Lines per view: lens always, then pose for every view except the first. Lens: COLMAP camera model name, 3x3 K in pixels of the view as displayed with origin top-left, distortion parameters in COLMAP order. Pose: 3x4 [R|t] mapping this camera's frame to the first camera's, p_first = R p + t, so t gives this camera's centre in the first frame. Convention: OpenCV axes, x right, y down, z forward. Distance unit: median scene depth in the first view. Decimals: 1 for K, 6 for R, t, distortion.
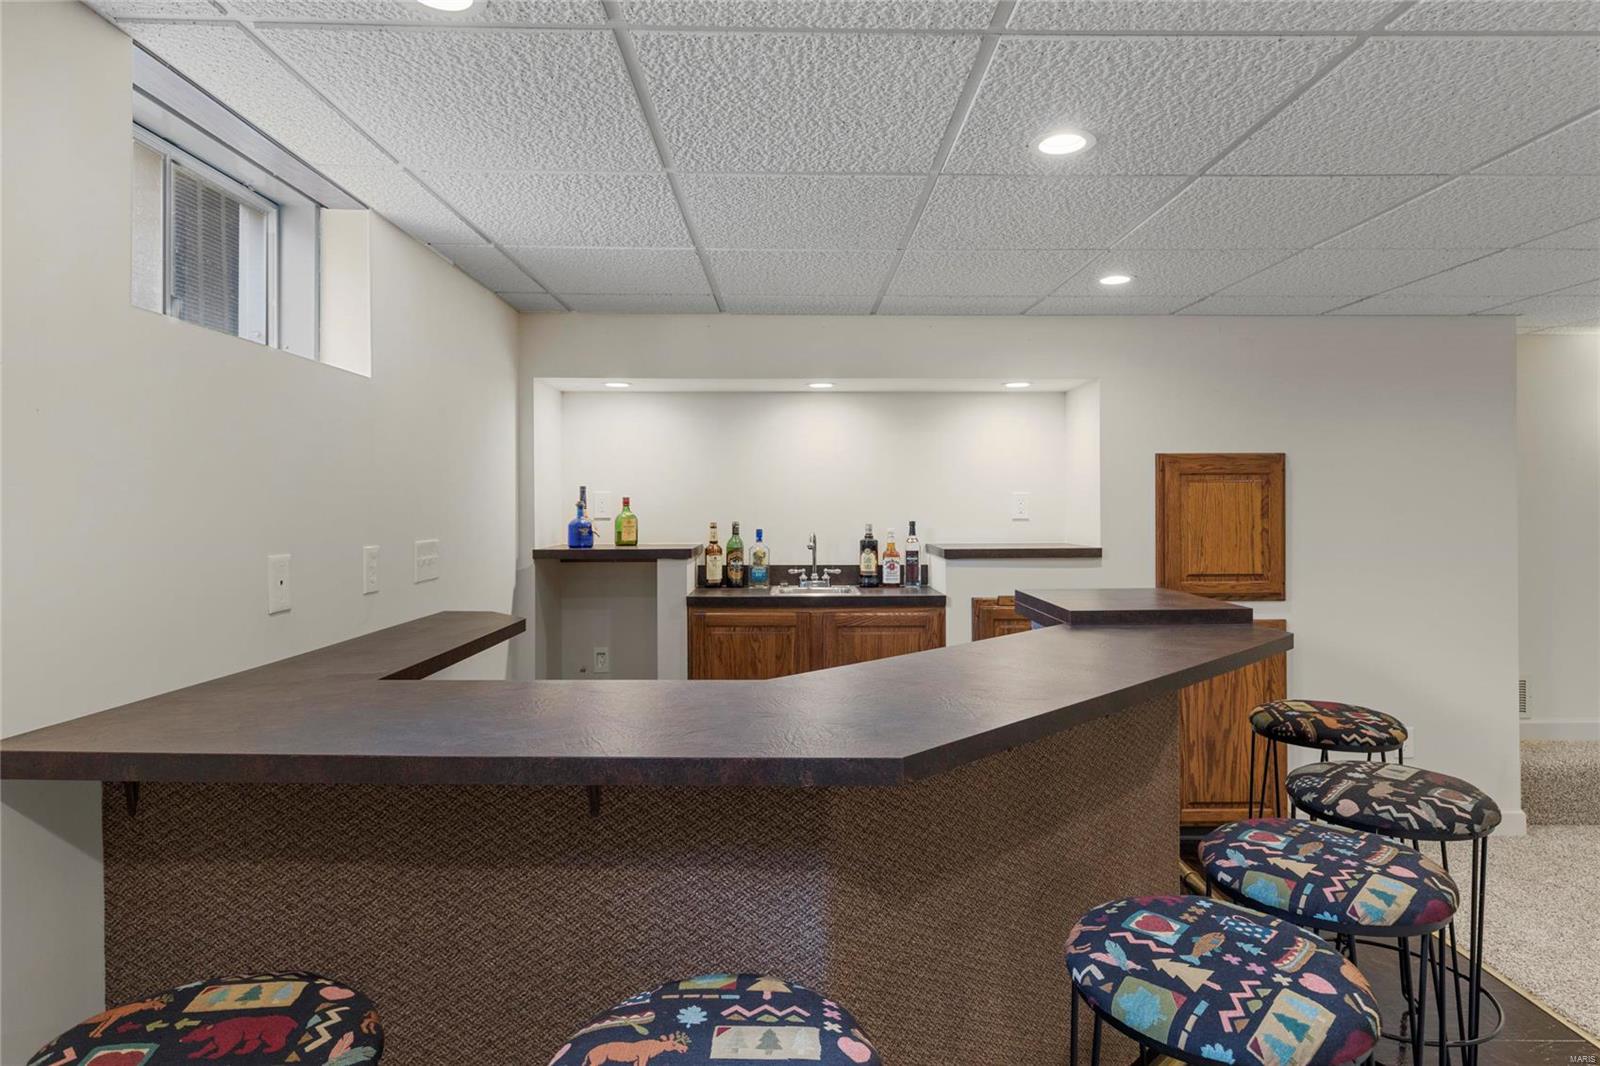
lens RADIAL K [[879.9, 0, 792.8], [0, 879.9, 507.3], [0, 0, 1]] dist [0.005322, 0.001822]
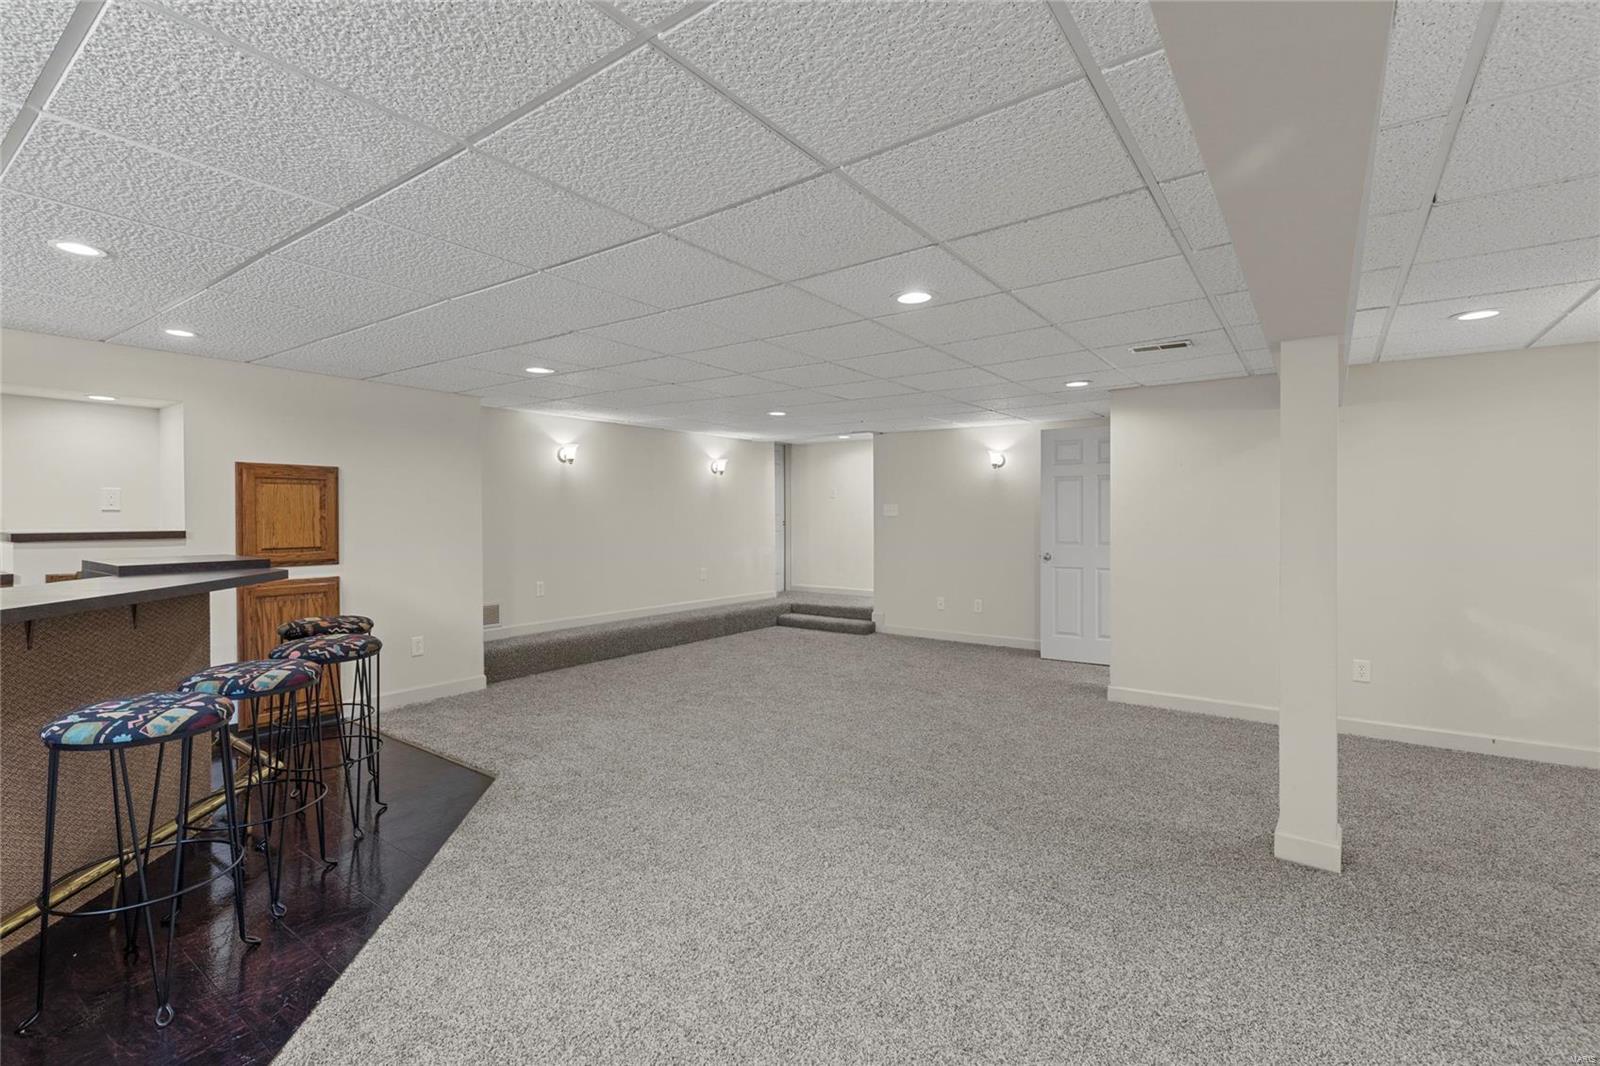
lens RADIAL K [[727.8, 0, 791.4], [0, 727.8, 523.5], [0, 0, 1]] dist [0.004438, -0.000850]
pose [[0.592369, -0.002856, 0.805662, 0.008056], [-0.001673, 0.999987, 0.004775, 0.028561], [-0.805665, -0.004176, 0.592357, -0.376106]]
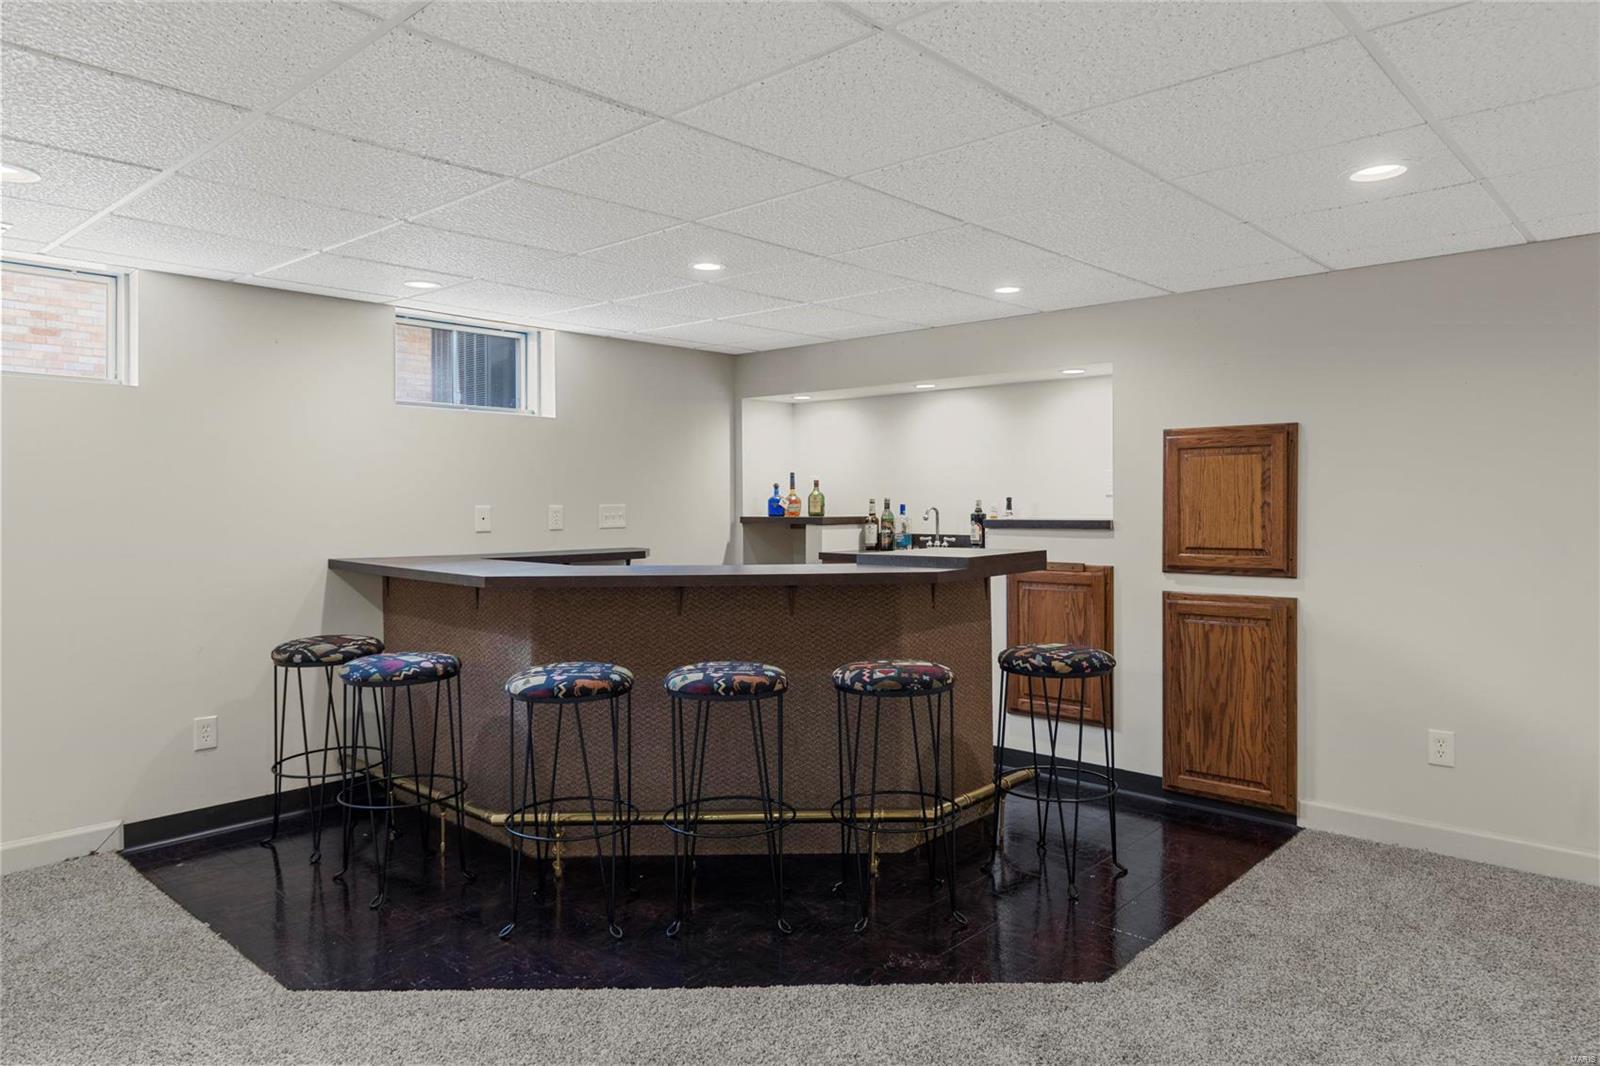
lens RADIAL K [[1009.2, 0, 800.3], [0, 1009.2, 522.1], [0, 0, 1]] dist [-0.004330, 0.000900]
pose [[0.730693, 0.013476, -0.682573, 0.911095], [0.000047, 0.999804, 0.019790, 0.023893], [0.682706, -0.014493, 0.730549, -0.156831]]
